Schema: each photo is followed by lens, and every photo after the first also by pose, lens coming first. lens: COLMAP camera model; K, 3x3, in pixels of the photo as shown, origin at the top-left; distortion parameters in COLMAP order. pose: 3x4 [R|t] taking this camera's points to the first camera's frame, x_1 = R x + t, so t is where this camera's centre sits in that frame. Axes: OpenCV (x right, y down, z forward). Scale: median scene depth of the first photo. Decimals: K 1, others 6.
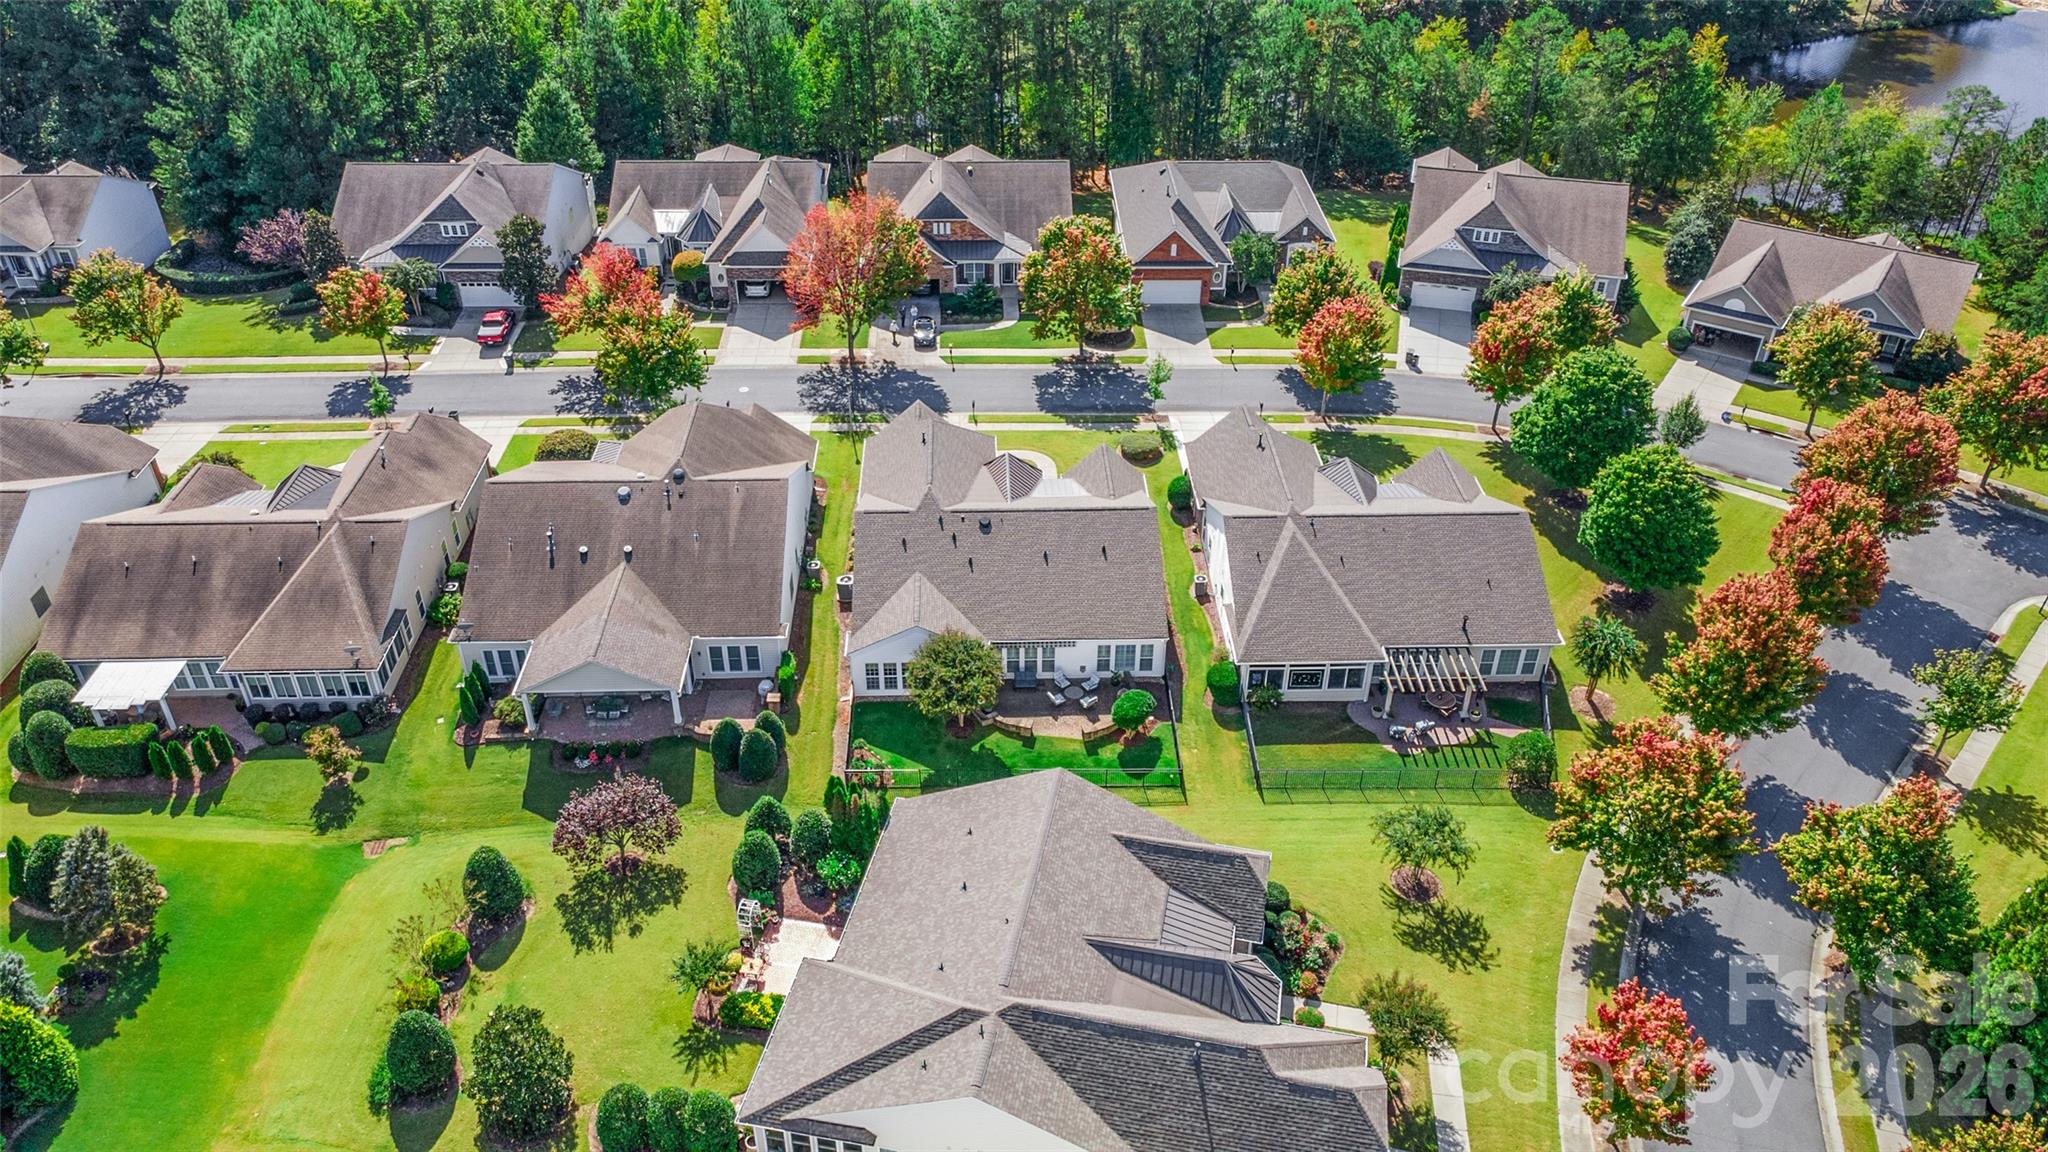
lens RADIAL K [[1487.3, 0, 1024.0], [0, 1487.3, 576.0], [0, 0, 1]] dist [0.022716, 0.039682]
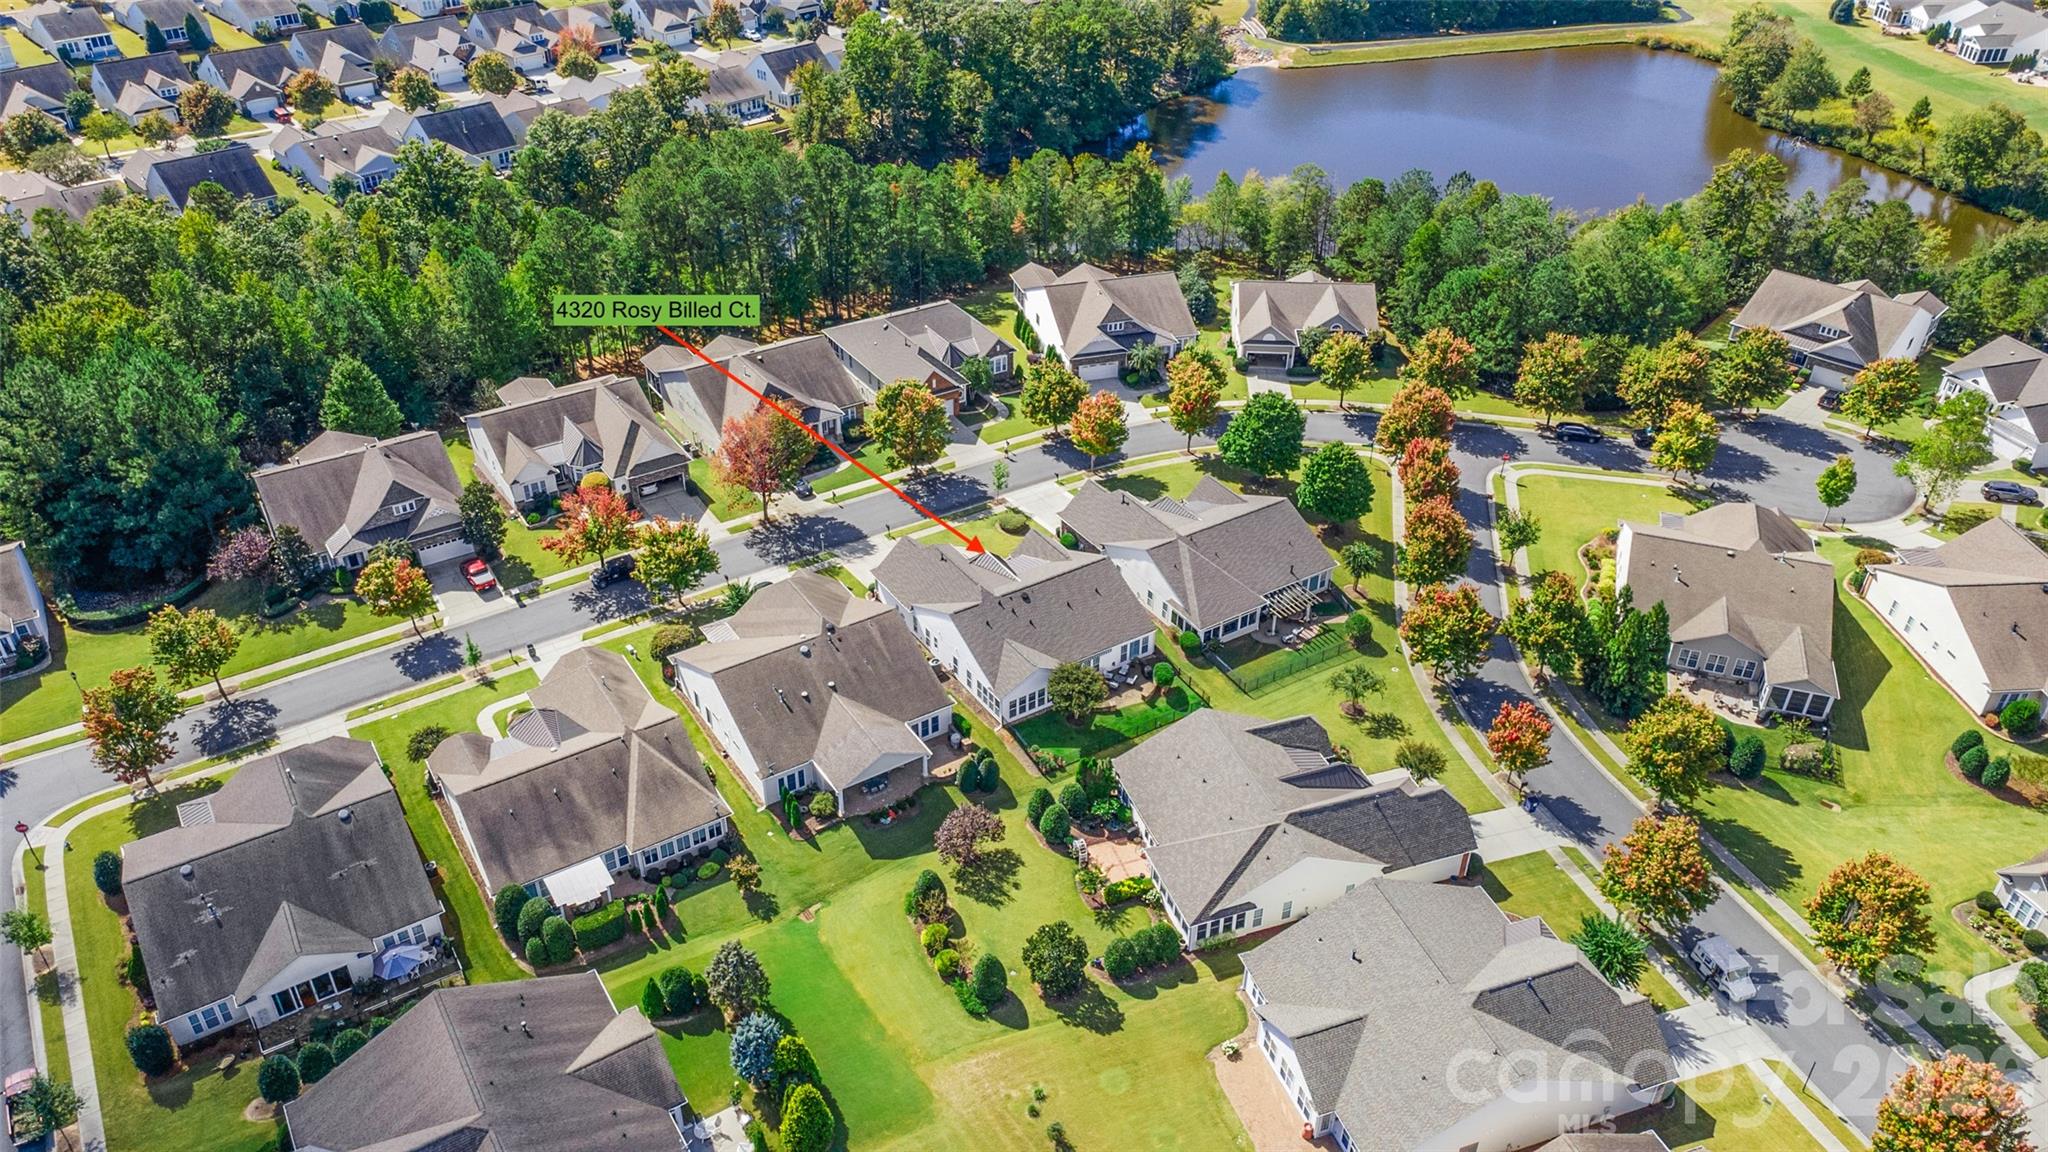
lens RADIAL K [[1487.3, 0, 1024.0], [0, 1487.3, 576.0], [0, 0, 1]] dist [0.022716, 0.039682]
pose [[0.857954, -0.288855, 0.424828, -0.709341], [0.292622, 0.954467, 0.058015, -0.152539], [-0.422242, 0.074539, 0.903413, -0.433212]]
